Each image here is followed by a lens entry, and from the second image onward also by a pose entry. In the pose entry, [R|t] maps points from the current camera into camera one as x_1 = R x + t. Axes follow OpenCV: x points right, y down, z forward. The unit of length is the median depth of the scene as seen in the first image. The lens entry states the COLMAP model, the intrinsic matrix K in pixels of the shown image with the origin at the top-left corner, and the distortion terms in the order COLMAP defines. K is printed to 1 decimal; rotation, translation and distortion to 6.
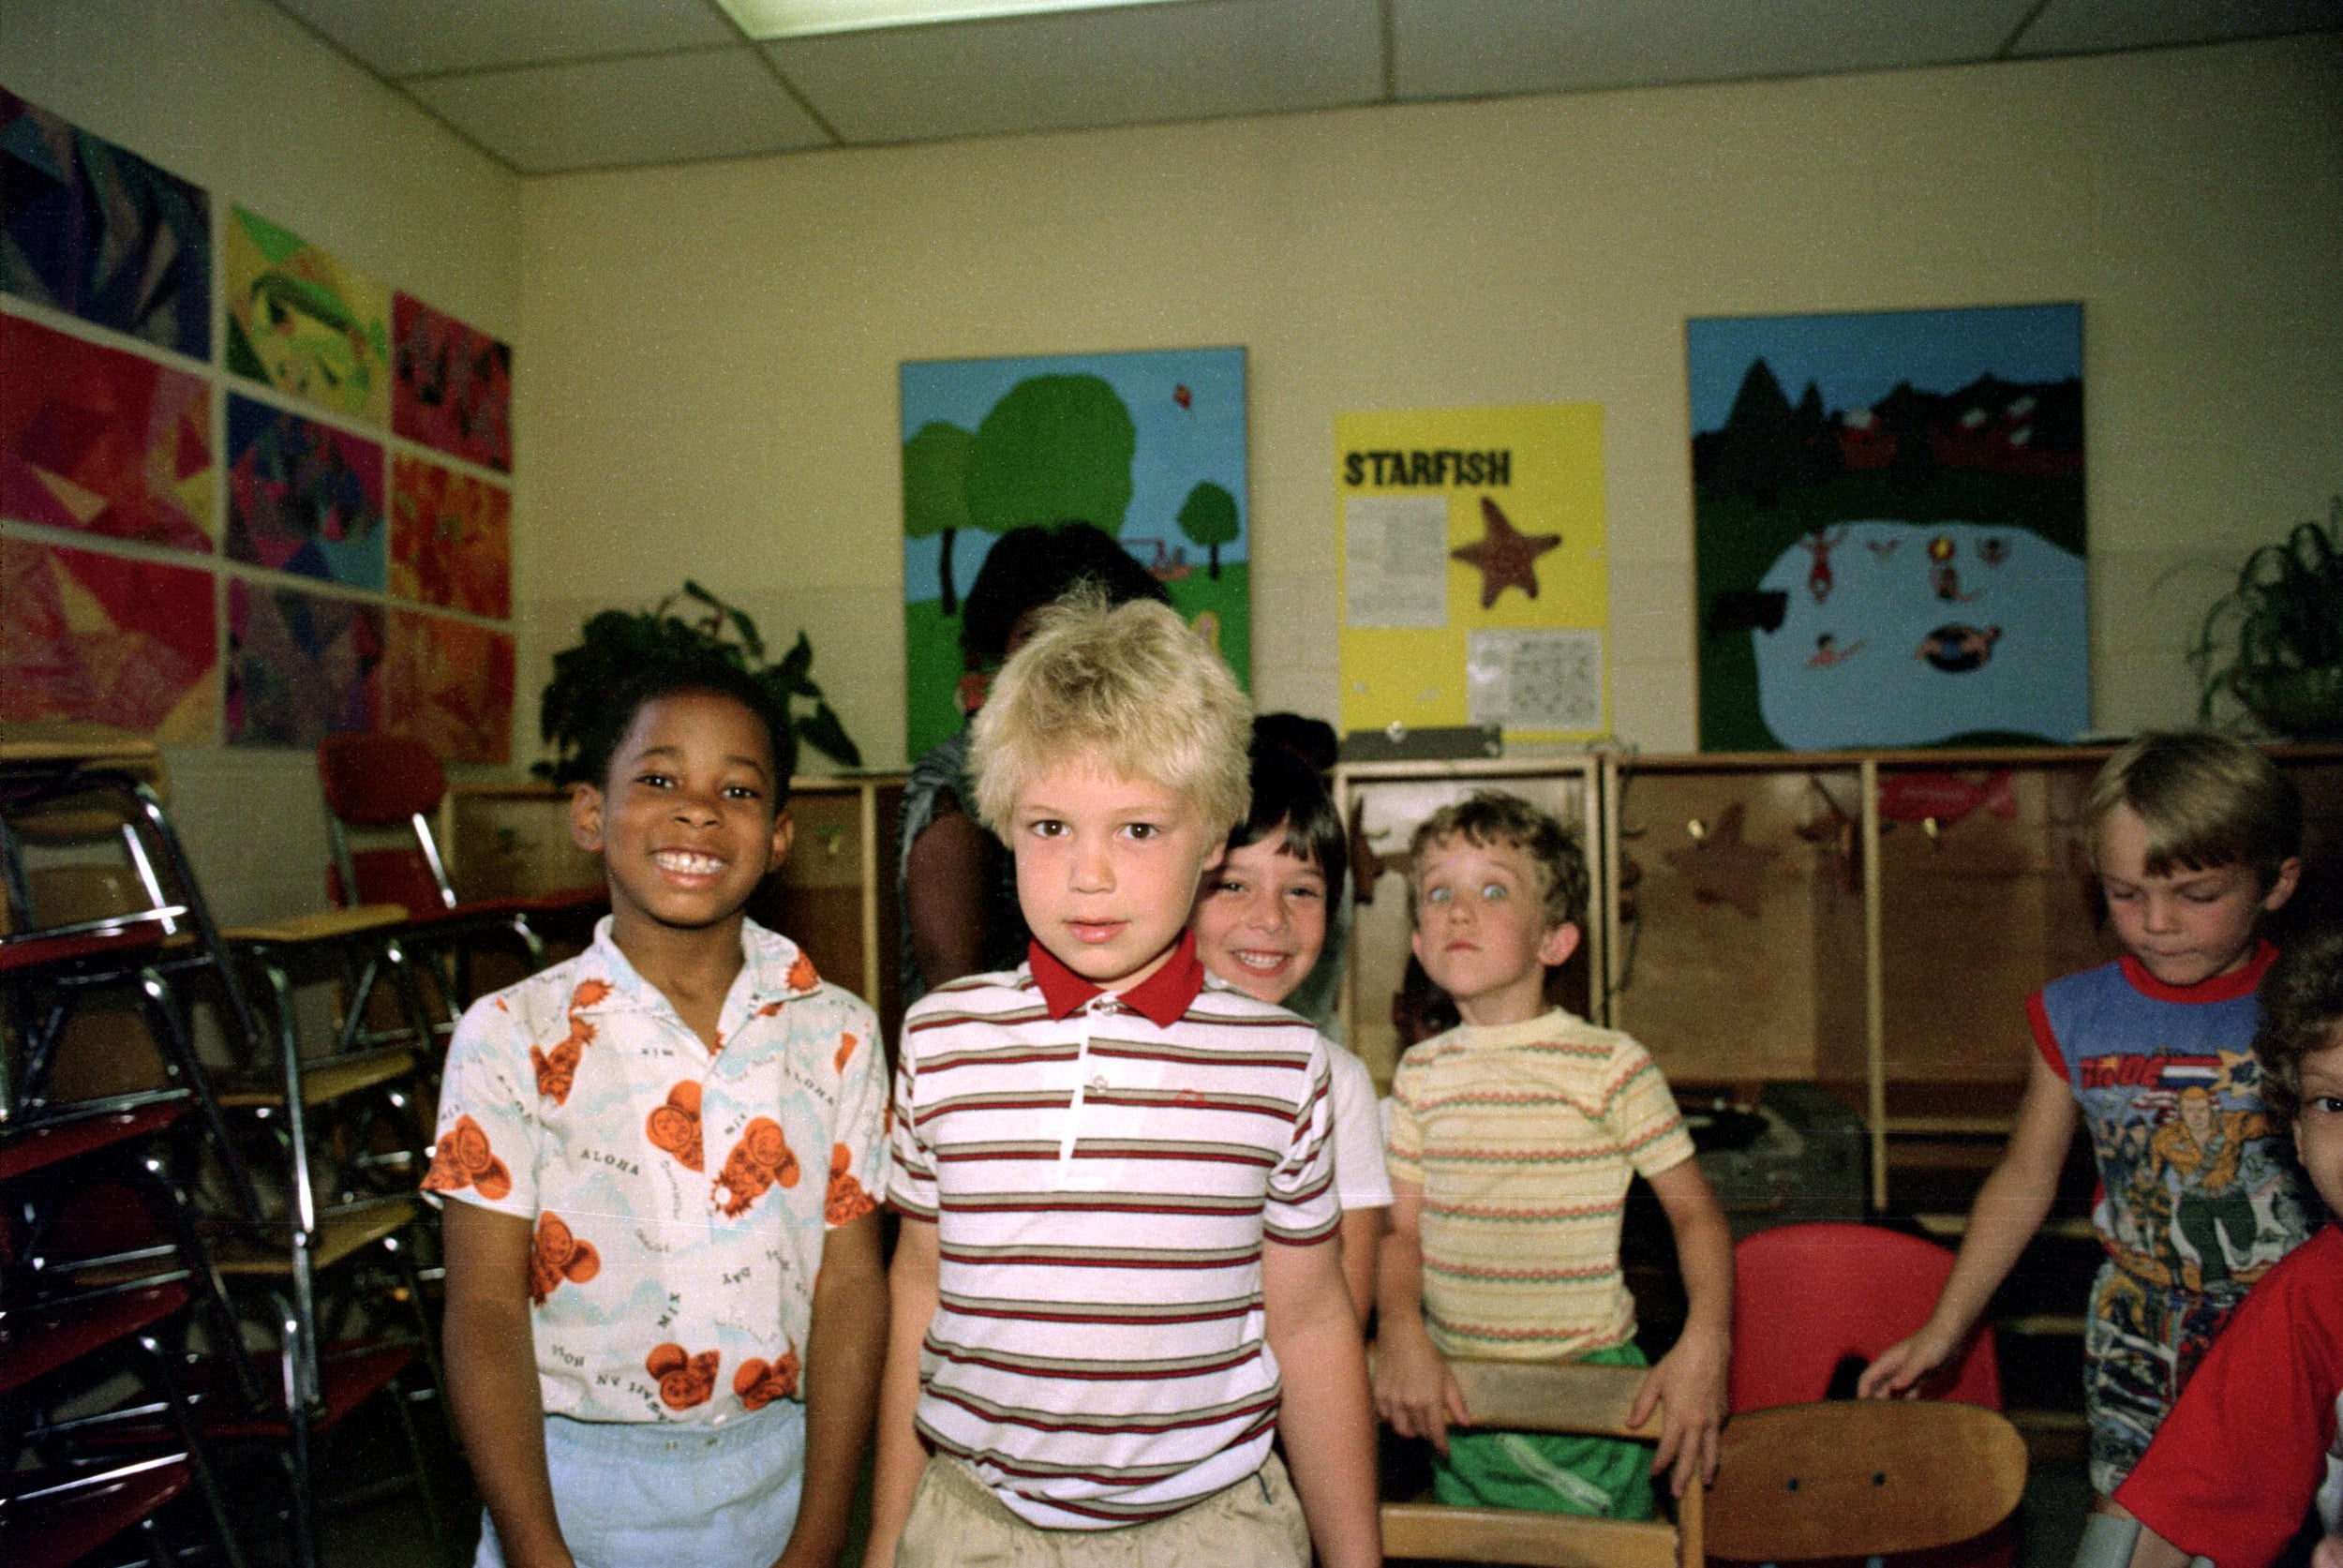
lens RADIAL K [[1649.9, 0, 1139.6], [0, 1649.9, 782.5], [0, 0, 1]] dist [-0.085929, 0.075161]
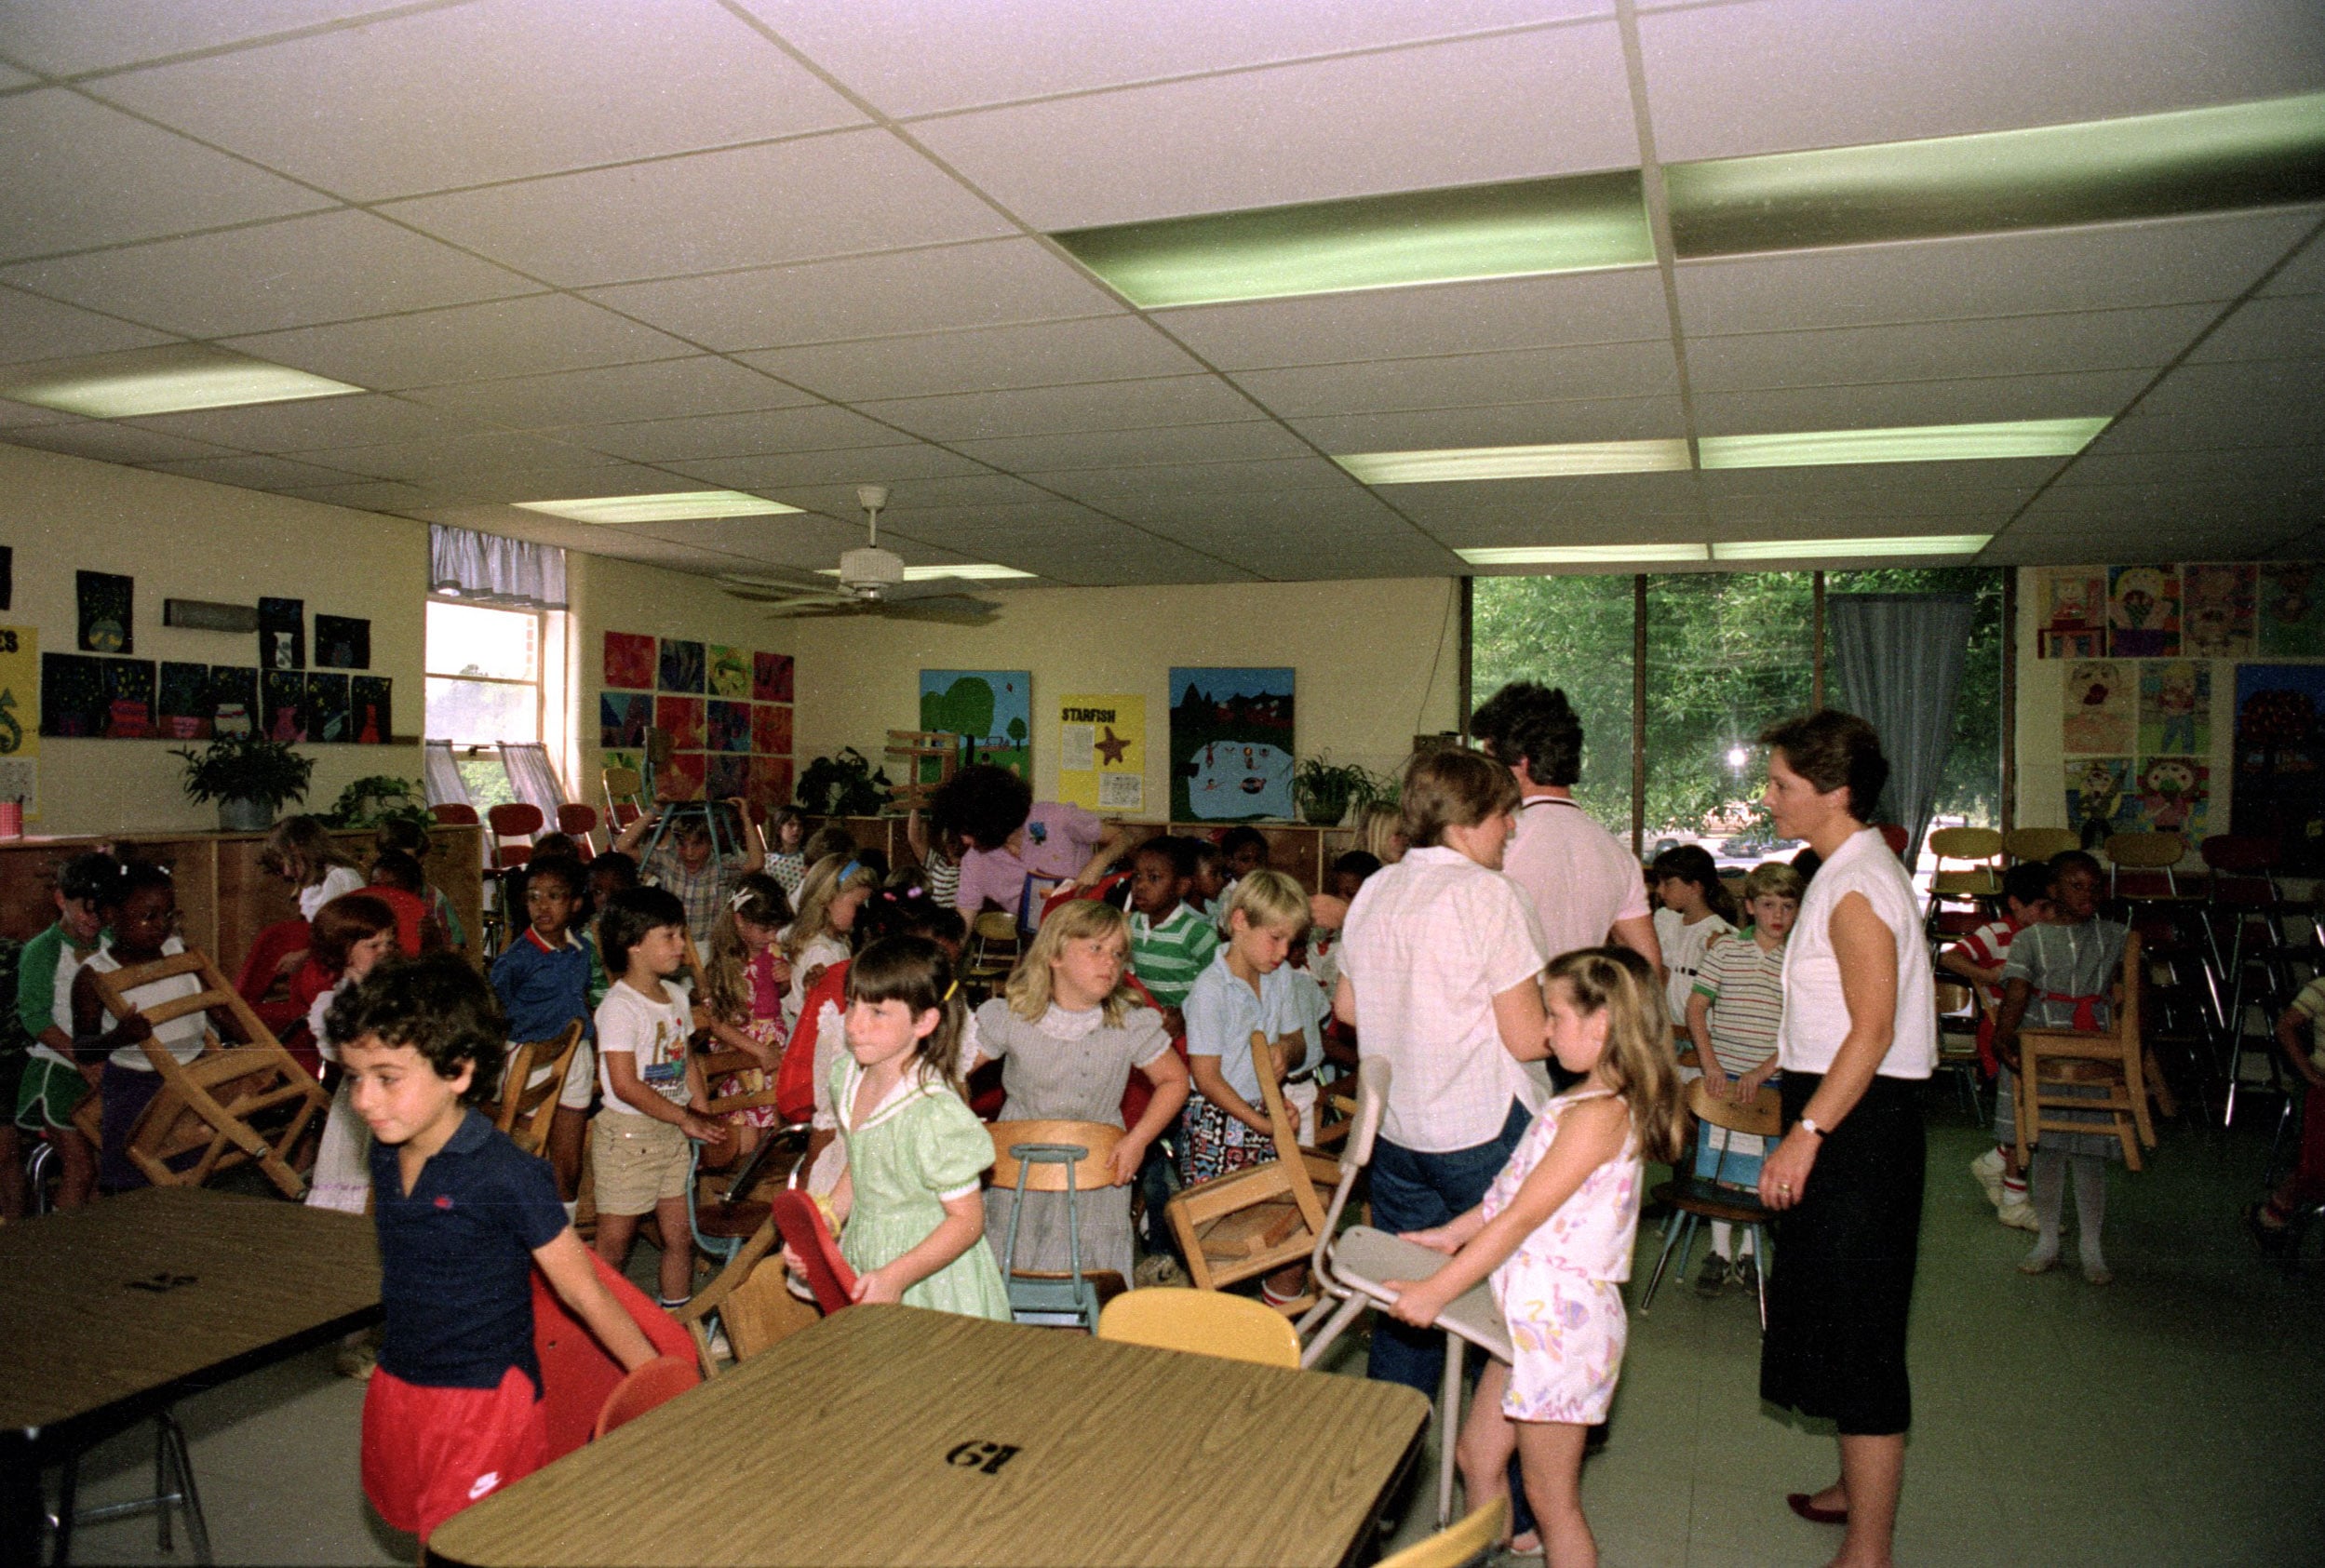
lens RADIAL K [[1714.4, 0, 1107.1], [0, 1714.4, 773.4], [0, 0, 1]] dist [-0.076268, 0.087874]
pose [[0.974702, 0.029537, -0.221548, 0.910604], [-0.026847, 0.999525, 0.015145, -0.140951], [0.221890, -0.008814, 0.975032, -2.002544]]
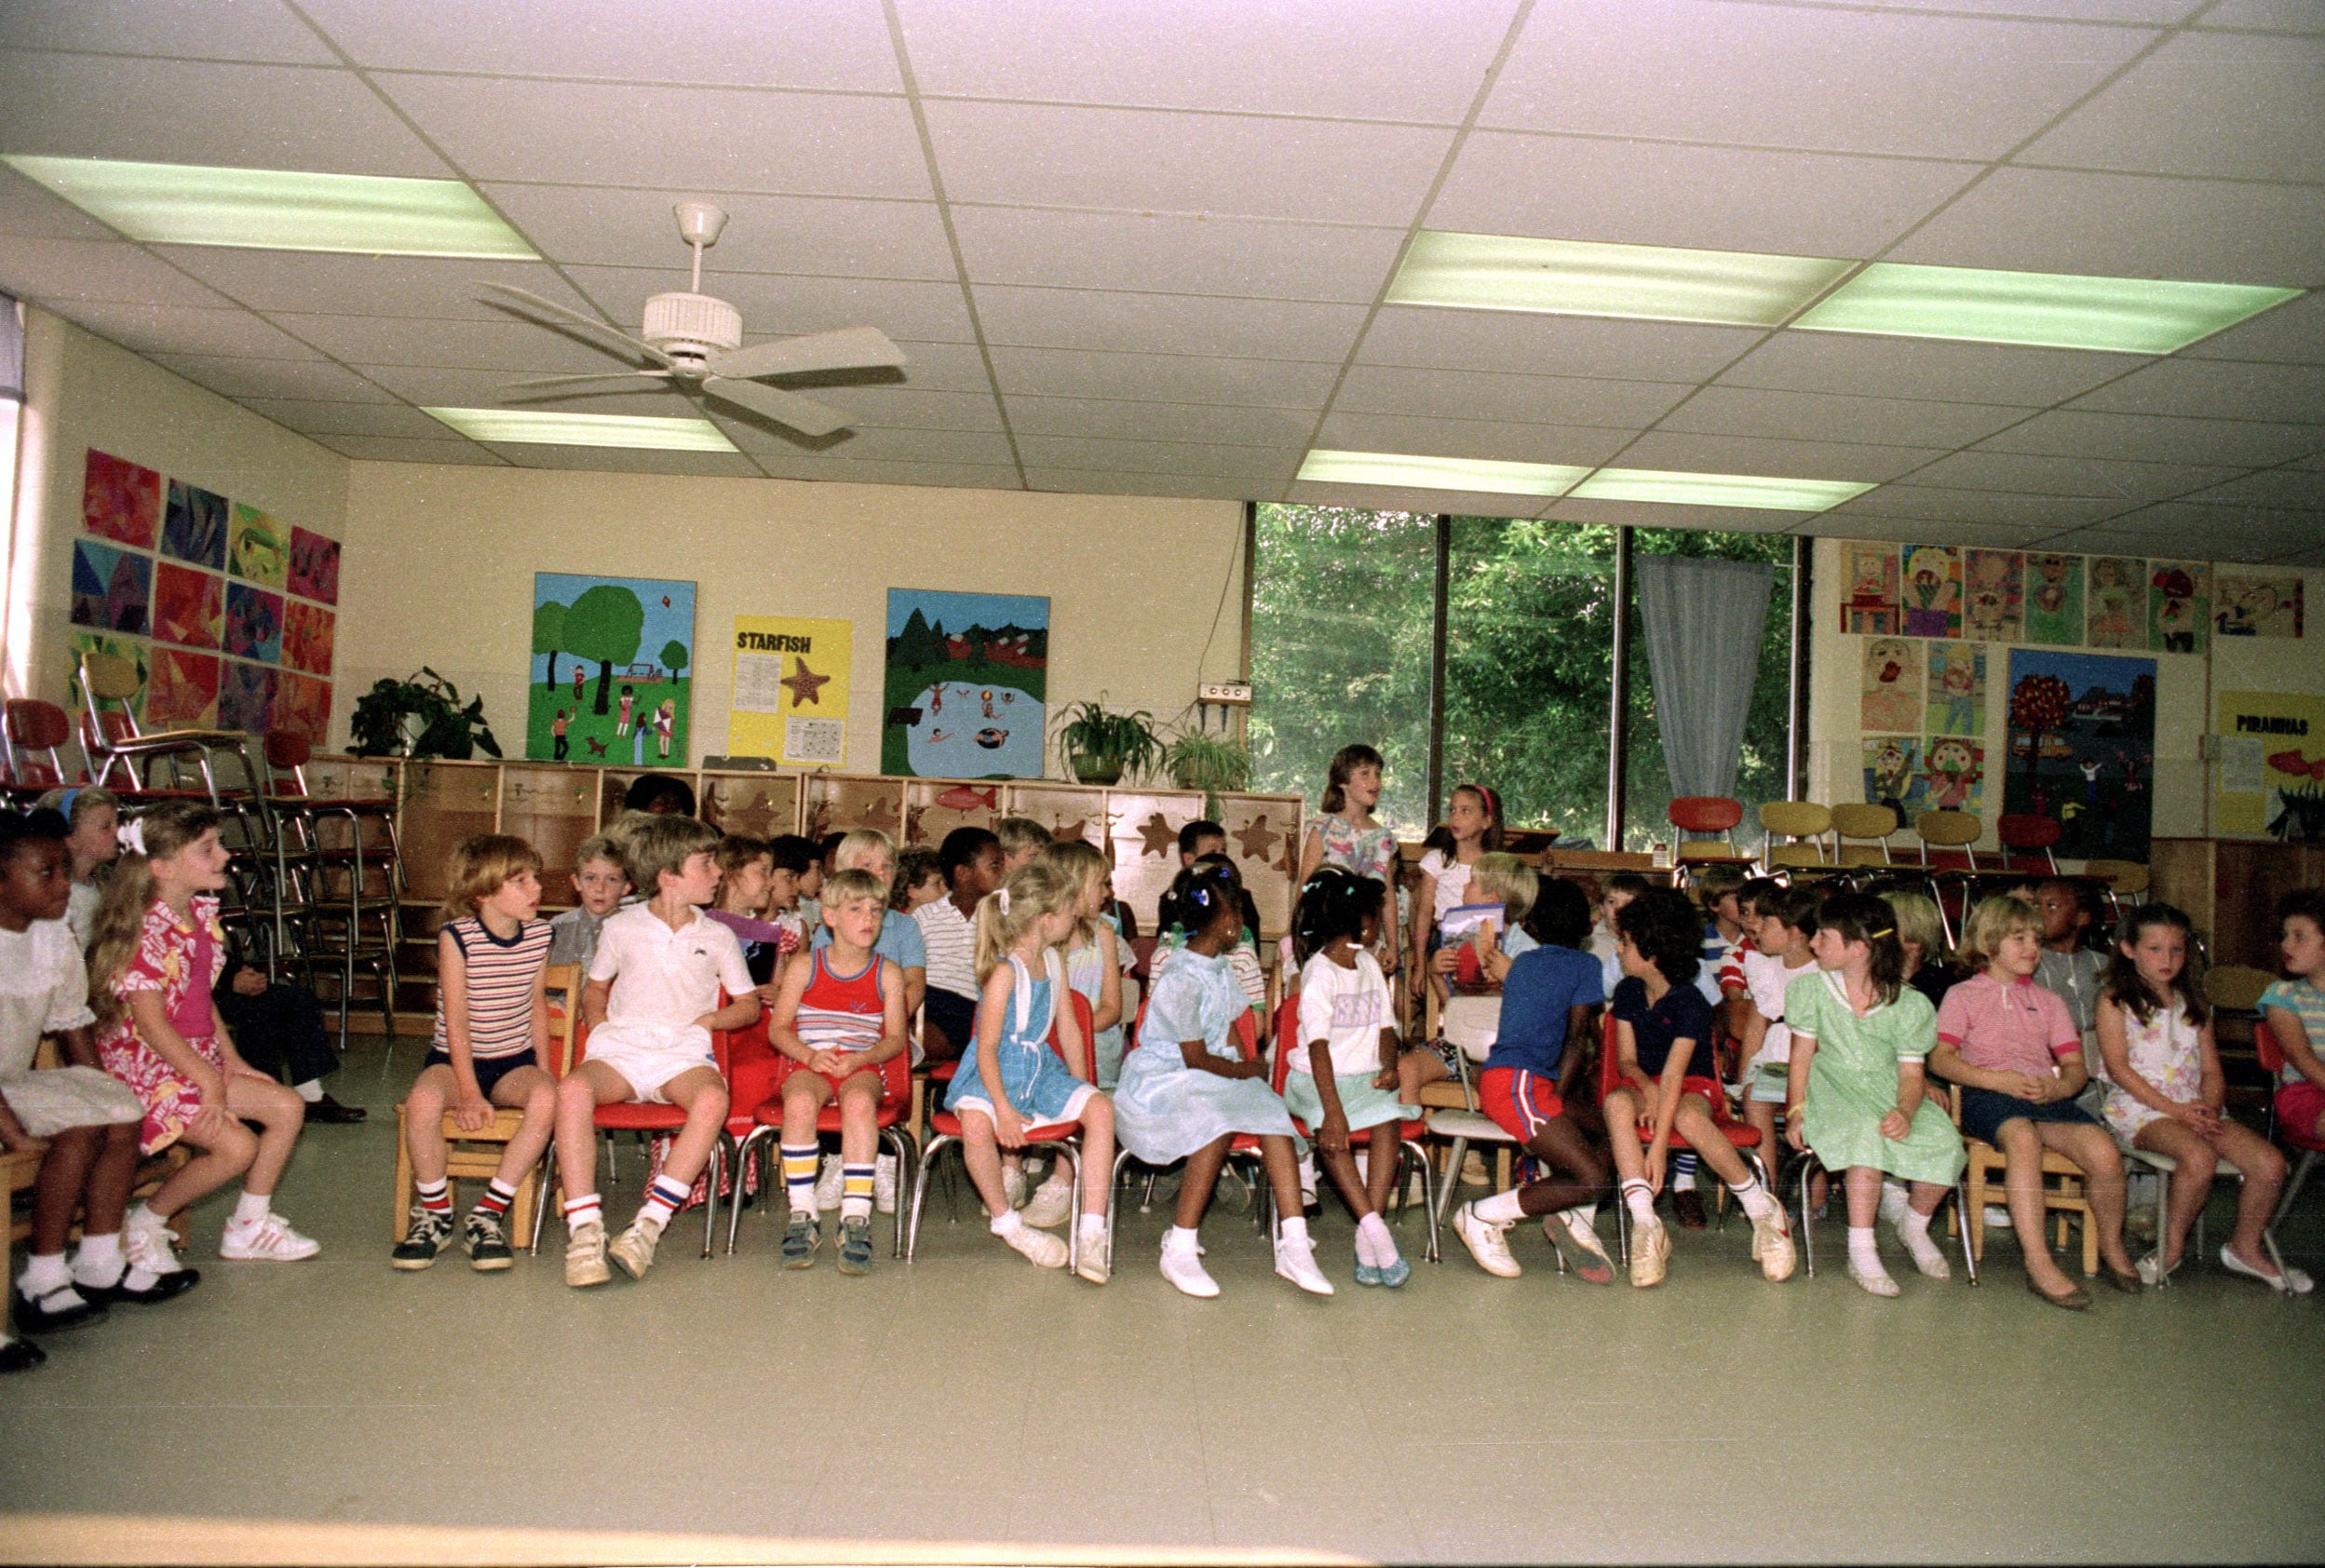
lens RADIAL K [[1680.5, 0, 1197.0], [0, 1680.5, 761.4], [0, 0, 1]] dist [-0.081566, 0.089307]
pose [[0.978141, 0.065837, 0.197245, 0.312910], [-0.059540, 0.997514, -0.037695, 0.024242], [-0.199236, 0.025127, 0.979629, -1.412819]]
